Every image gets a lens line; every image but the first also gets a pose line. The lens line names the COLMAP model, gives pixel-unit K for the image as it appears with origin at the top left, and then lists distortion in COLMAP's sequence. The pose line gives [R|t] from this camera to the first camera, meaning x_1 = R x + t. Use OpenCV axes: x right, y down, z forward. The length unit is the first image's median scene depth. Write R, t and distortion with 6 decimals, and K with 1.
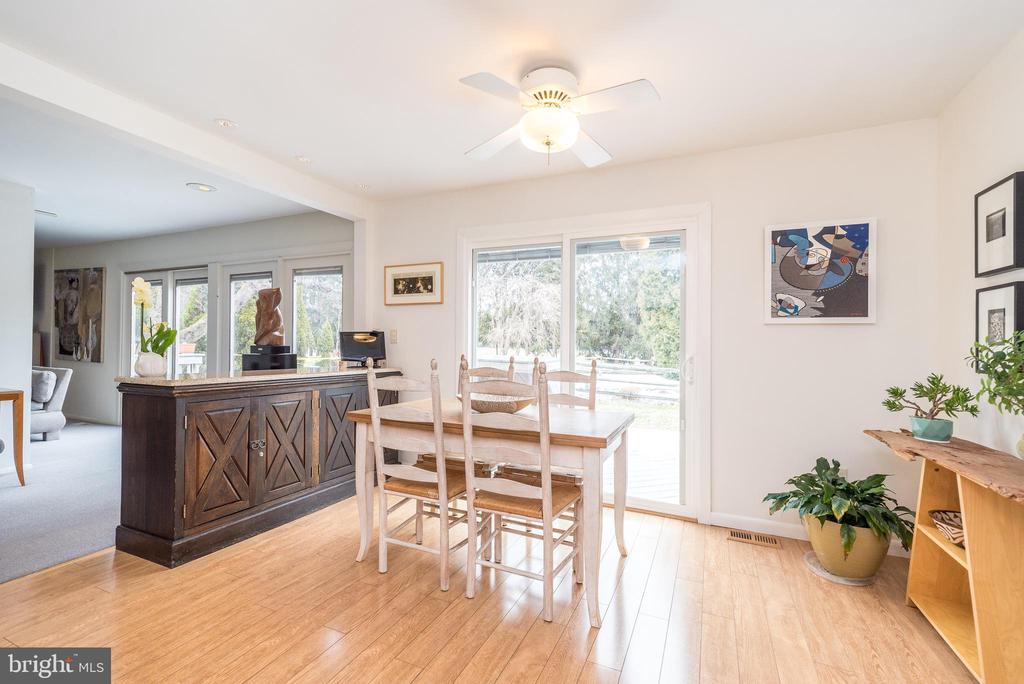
lens RADIAL K [[446.0, 0, 512.9], [0, 446.0, 346.6], [0, 0, 1]] dist [0.009030, -0.000282]
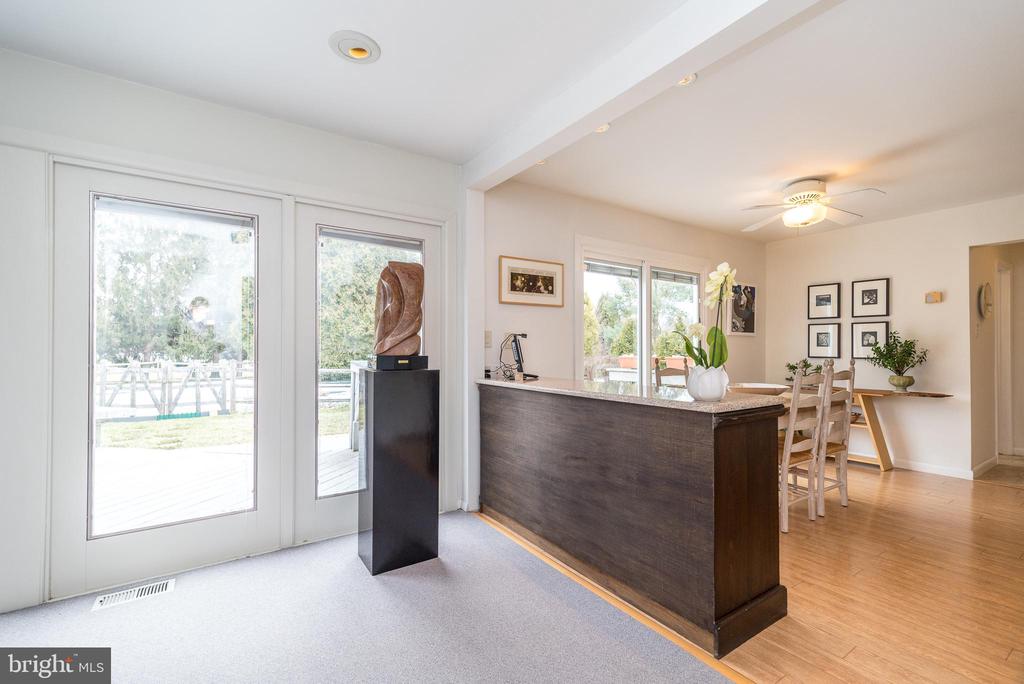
lens RADIAL K [[446.0, 0, 512.9], [0, 446.0, 346.6], [0, 0, 1]] dist [0.009030, -0.000282]
pose [[0.531223, -0.010070, 0.847172, -0.991675], [0.008292, 0.999943, 0.006686, -0.017287], [-0.847191, 0.003473, 0.531277, 0.553301]]
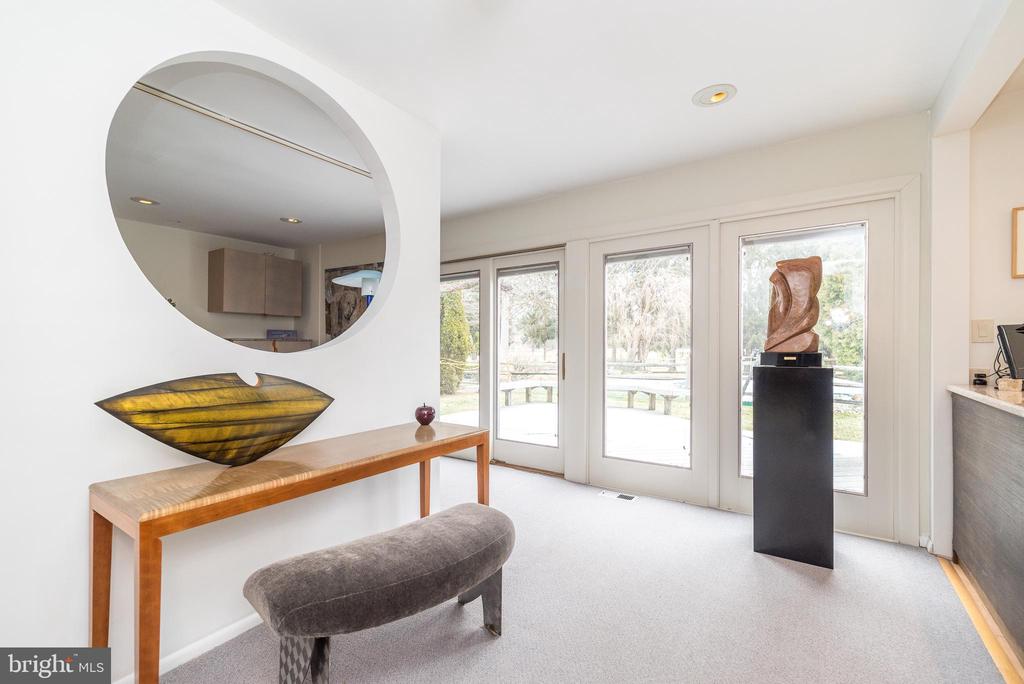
lens RADIAL K [[446.0, 0, 512.9], [0, 446.0, 346.6], [0, 0, 1]] dist [0.009030, -0.000282]
pose [[0.983843, -0.018481, -0.178076, -0.824986], [0.018265, 0.999829, -0.002853, -0.015493], [0.178098, -0.000446, 0.984013, 0.331857]]
